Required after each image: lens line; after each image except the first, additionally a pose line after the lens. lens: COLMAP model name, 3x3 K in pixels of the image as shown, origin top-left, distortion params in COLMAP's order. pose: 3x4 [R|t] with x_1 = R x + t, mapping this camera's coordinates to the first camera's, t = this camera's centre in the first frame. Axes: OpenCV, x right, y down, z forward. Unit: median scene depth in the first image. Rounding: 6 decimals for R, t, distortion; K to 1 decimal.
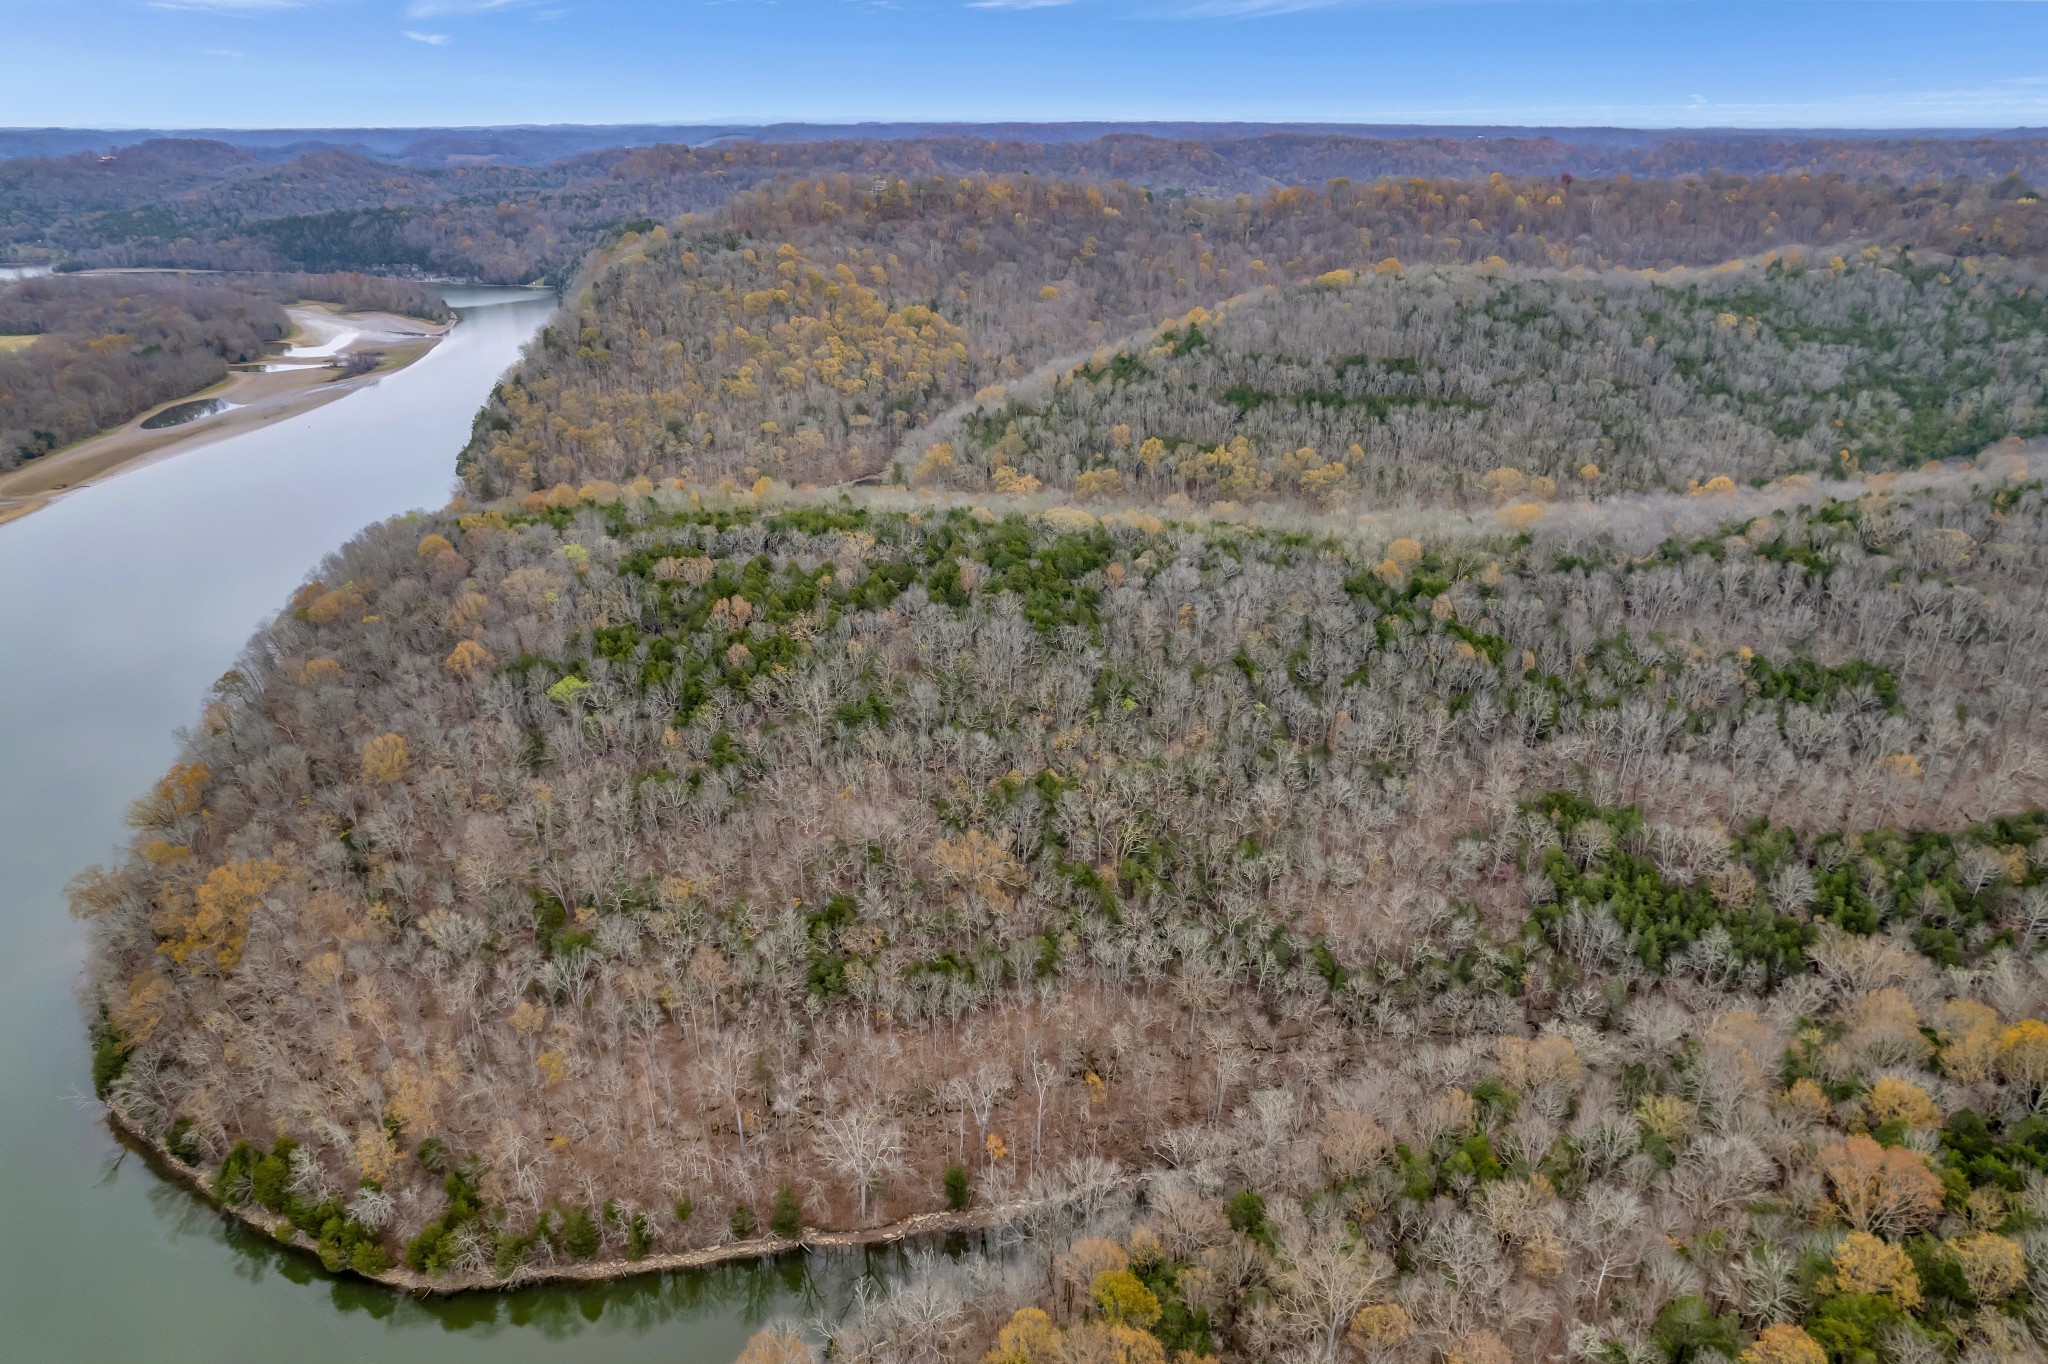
lens RADIAL K [[1338.3, 0, 1003.9], [0, 1338.3, 691.9], [0, 0, 1]] dist [-0.070438, 0.059429]
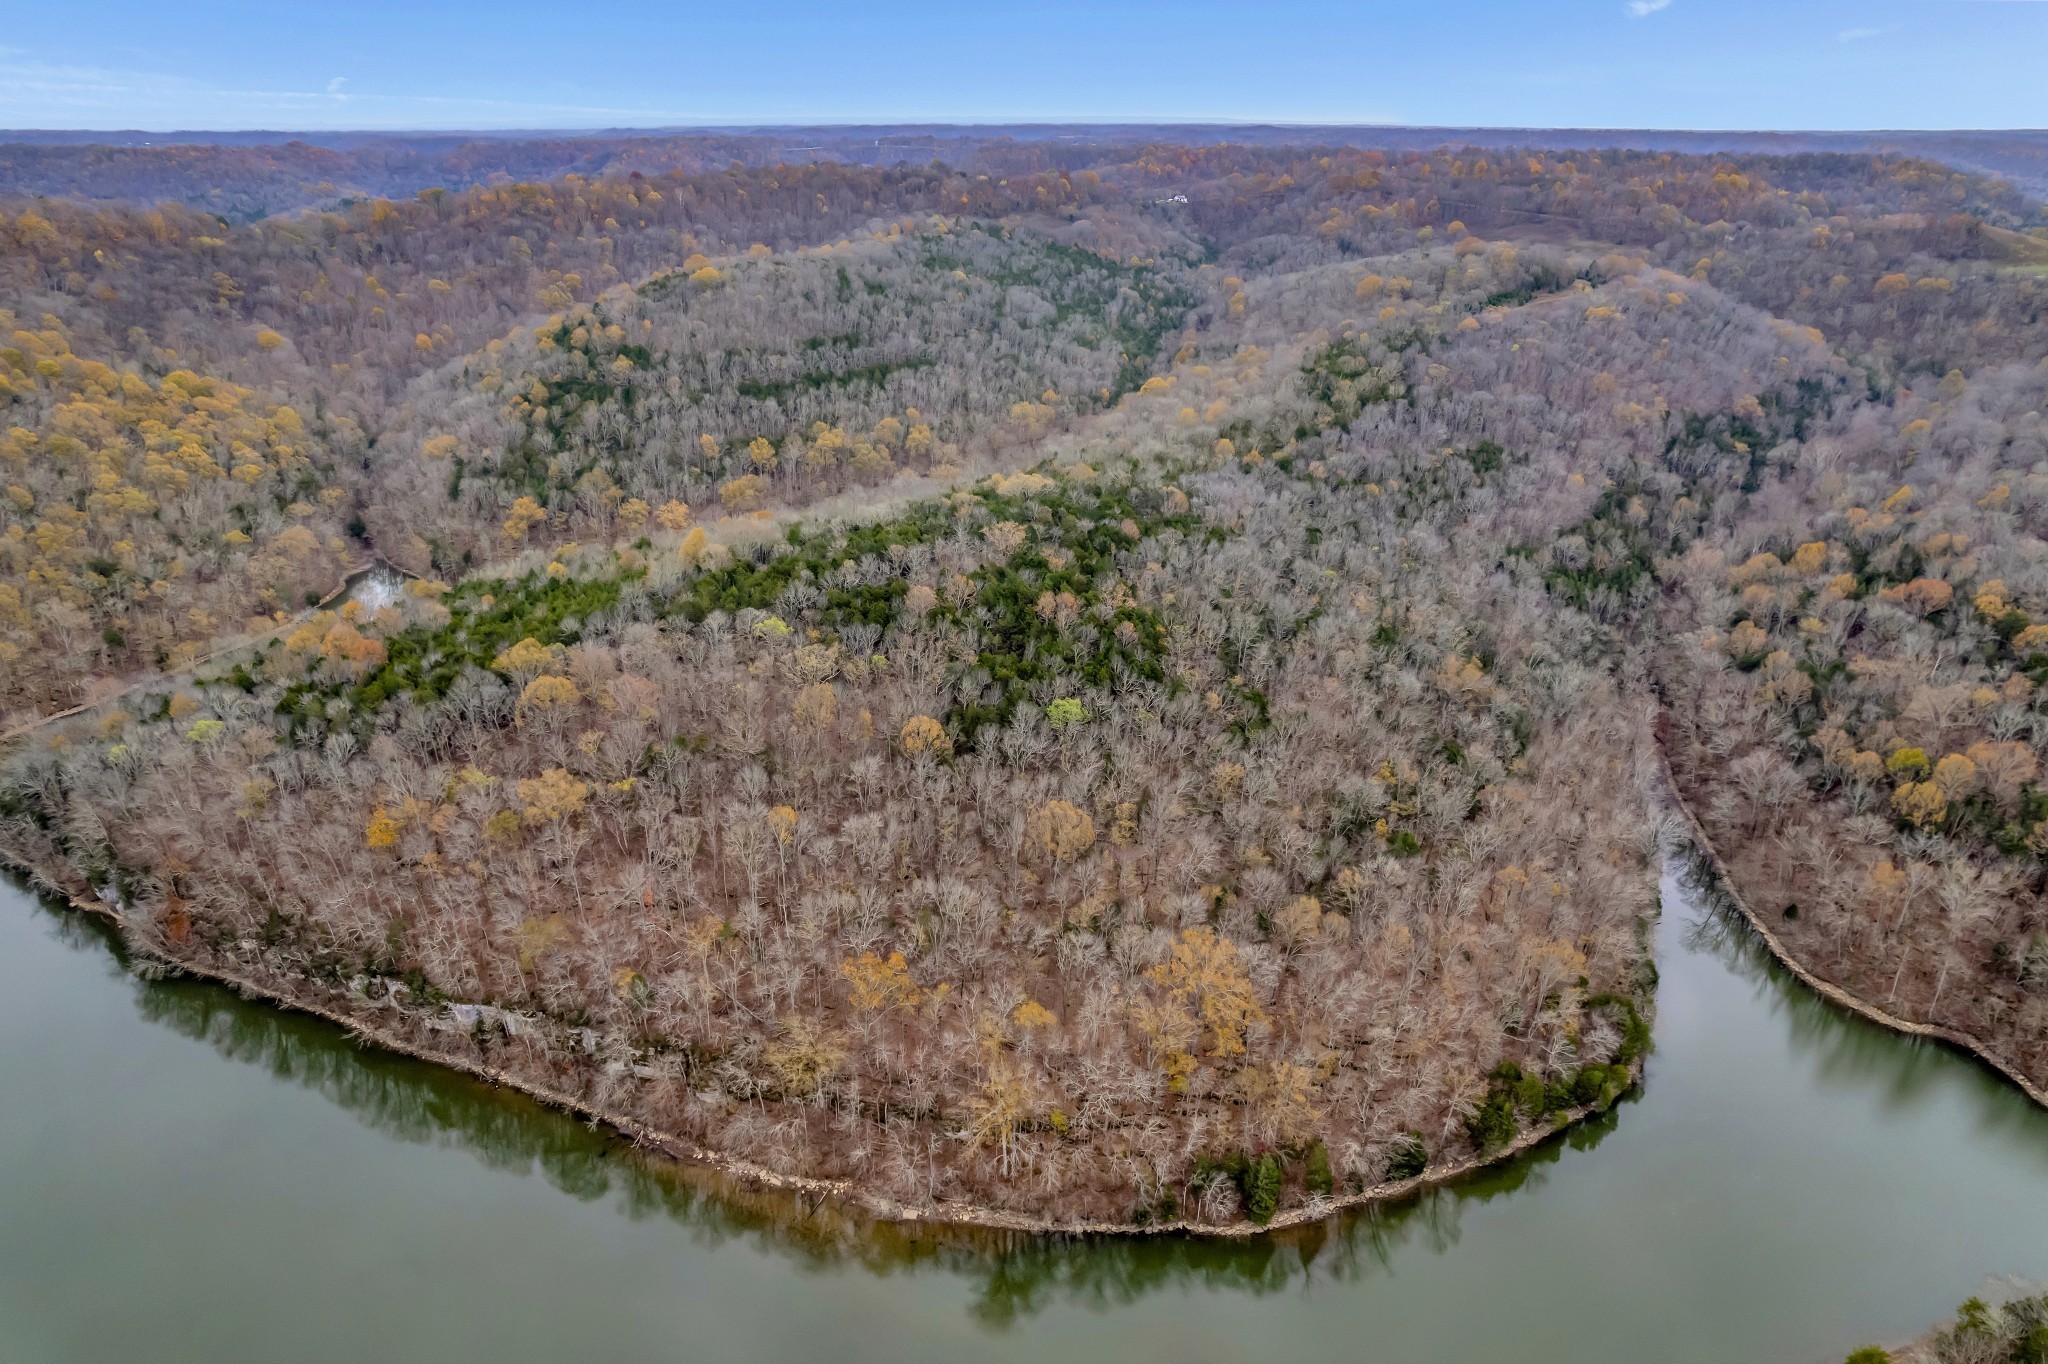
lens RADIAL K [[1366.5, 0, 1021.9], [0, 1366.5, 686.4], [0, 0, 1]] dist [-0.050334, 0.036741]
pose [[0.572899, -0.316637, 0.755994, -1.093537], [0.326866, 0.934107, 0.143535, -0.172576], [-0.751628, 0.164878, 0.638647, 0.386549]]
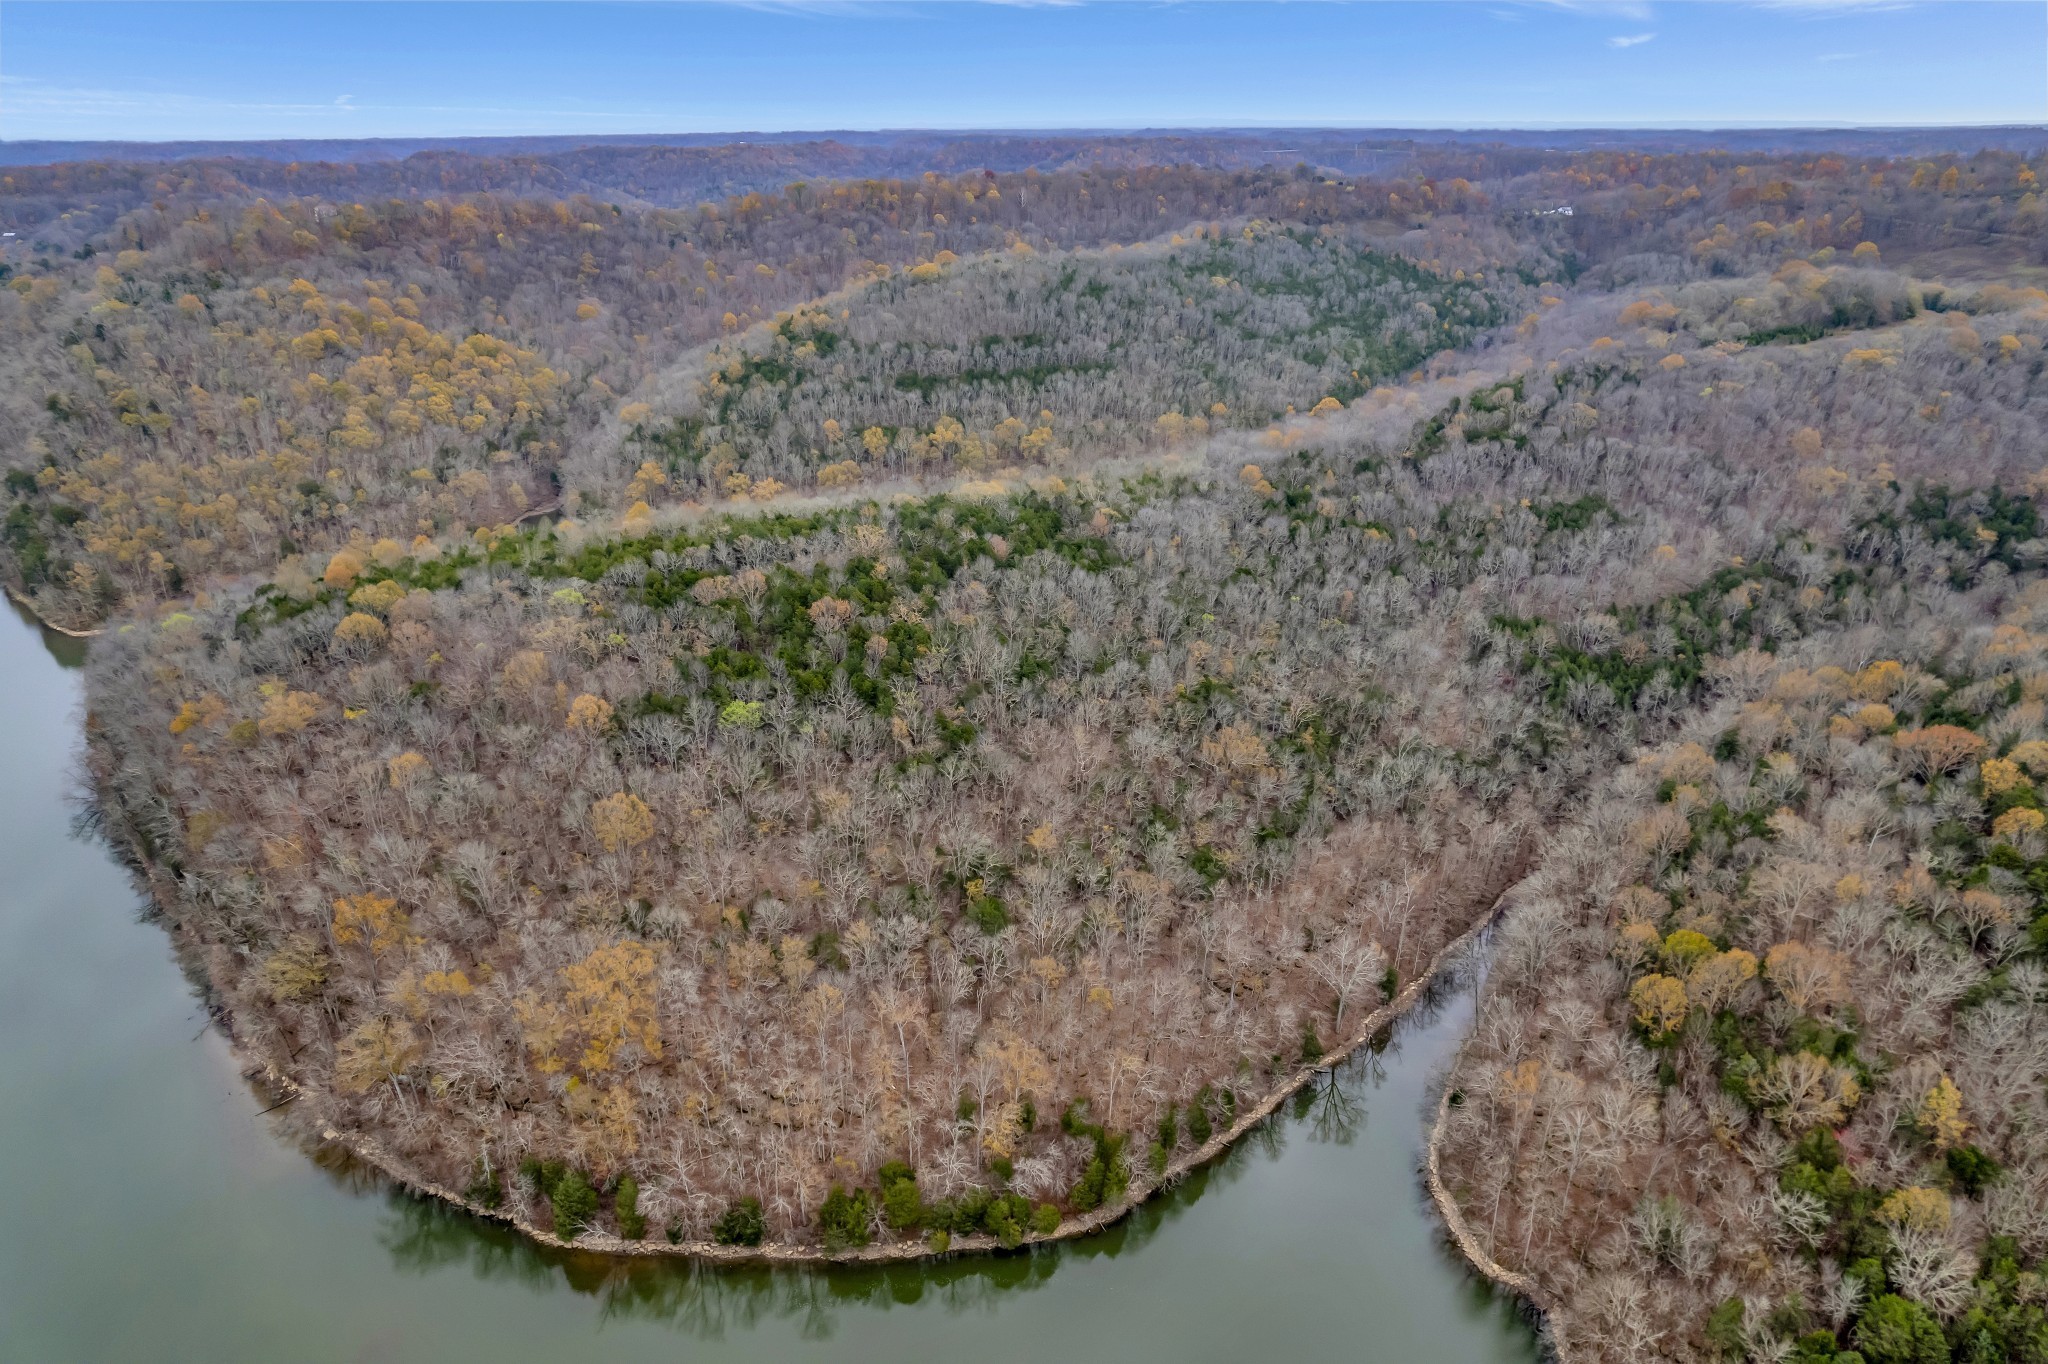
lens RADIAL K [[1338.3, 0, 1013.2], [0, 1338.3, 696.2], [0, 0, 1]] dist [-0.070438, 0.059429]
pose [[0.848221, -0.215456, 0.483839, -0.629505], [0.217117, 0.974684, 0.053403, -0.023366], [-0.483096, 0.059752, 0.873526, 0.047483]]
